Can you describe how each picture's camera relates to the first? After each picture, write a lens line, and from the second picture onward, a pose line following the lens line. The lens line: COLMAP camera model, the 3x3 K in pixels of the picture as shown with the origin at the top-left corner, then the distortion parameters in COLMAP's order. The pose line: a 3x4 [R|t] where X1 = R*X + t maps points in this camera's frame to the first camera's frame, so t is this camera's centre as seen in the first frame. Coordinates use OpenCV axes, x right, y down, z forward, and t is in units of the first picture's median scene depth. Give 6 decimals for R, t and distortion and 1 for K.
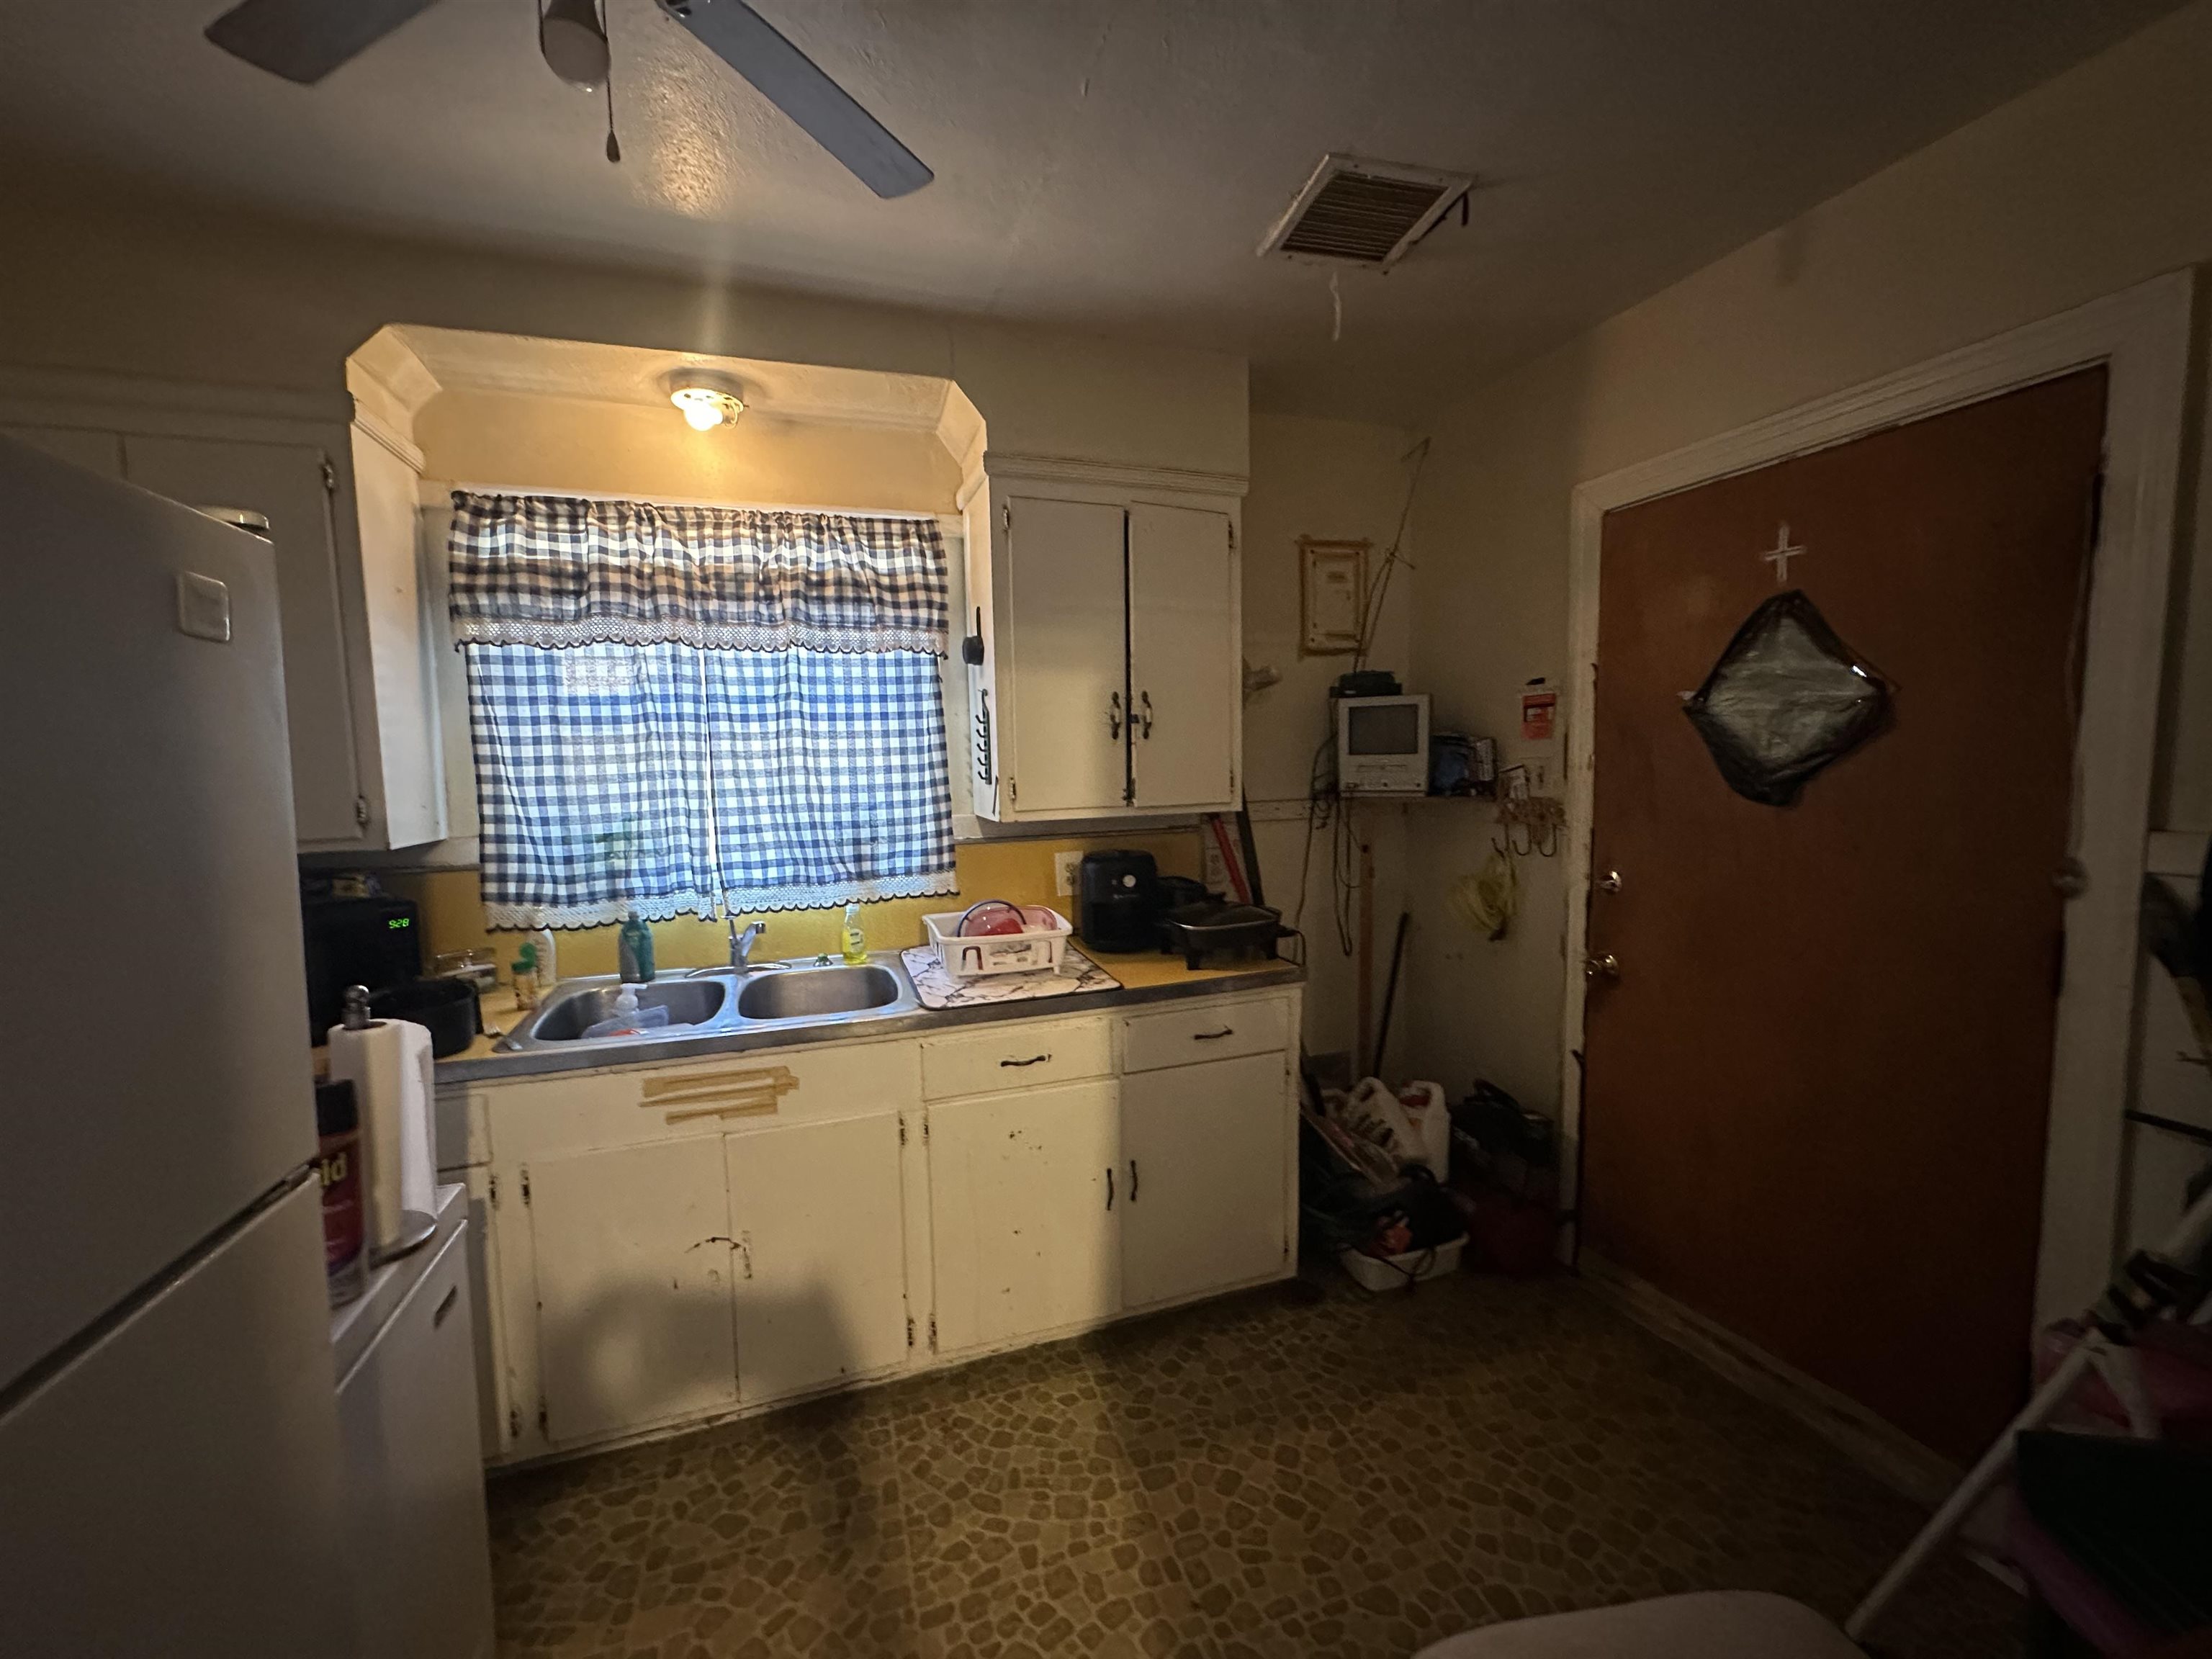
lens RADIAL K [[889.5, 0, 1104.2], [0, 889.5, 827.1], [0, 0, 1]] dist [-0.000938, -0.000088]
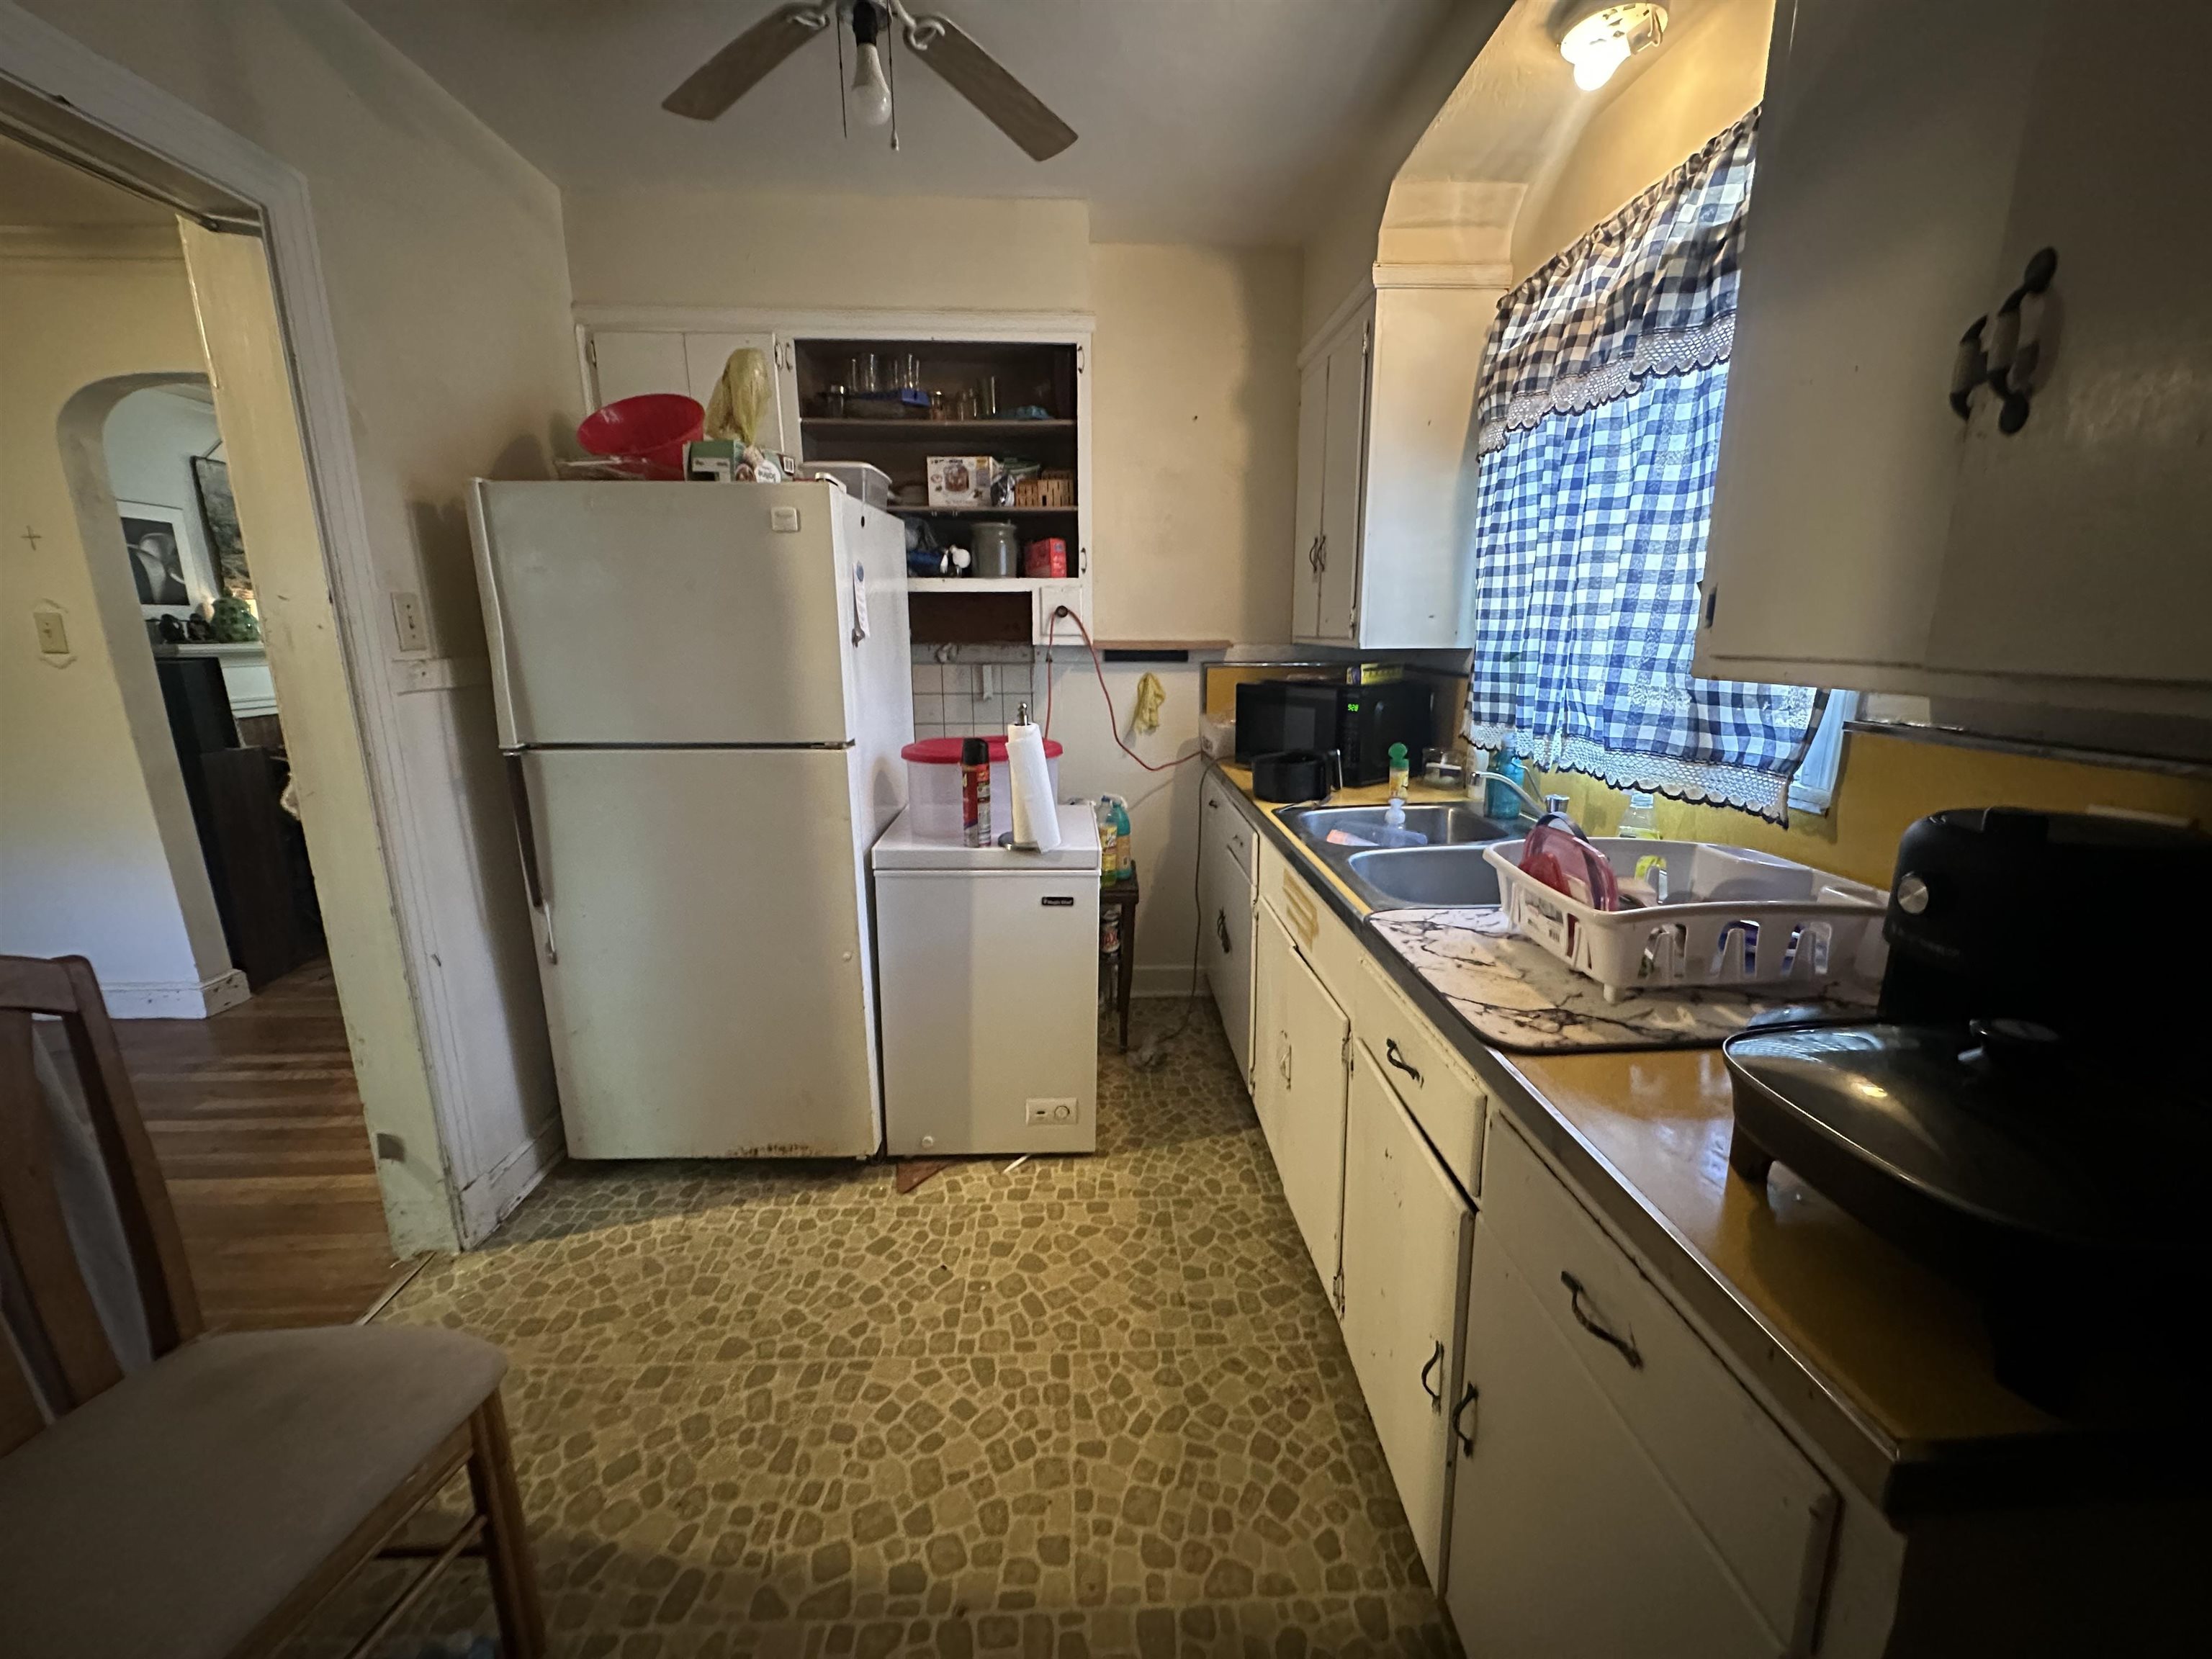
lens RADIAL K [[889.5, 0, 1110.2], [0, 889.5, 829.2], [0, 0, 1]] dist [-0.000938, -0.000088]
pose [[-0.287347, 0.238658, -0.927618, 0.526584], [-0.059680, 0.962118, 0.266021, -0.042416], [0.955965, 0.131801, -0.262219, 1.003722]]
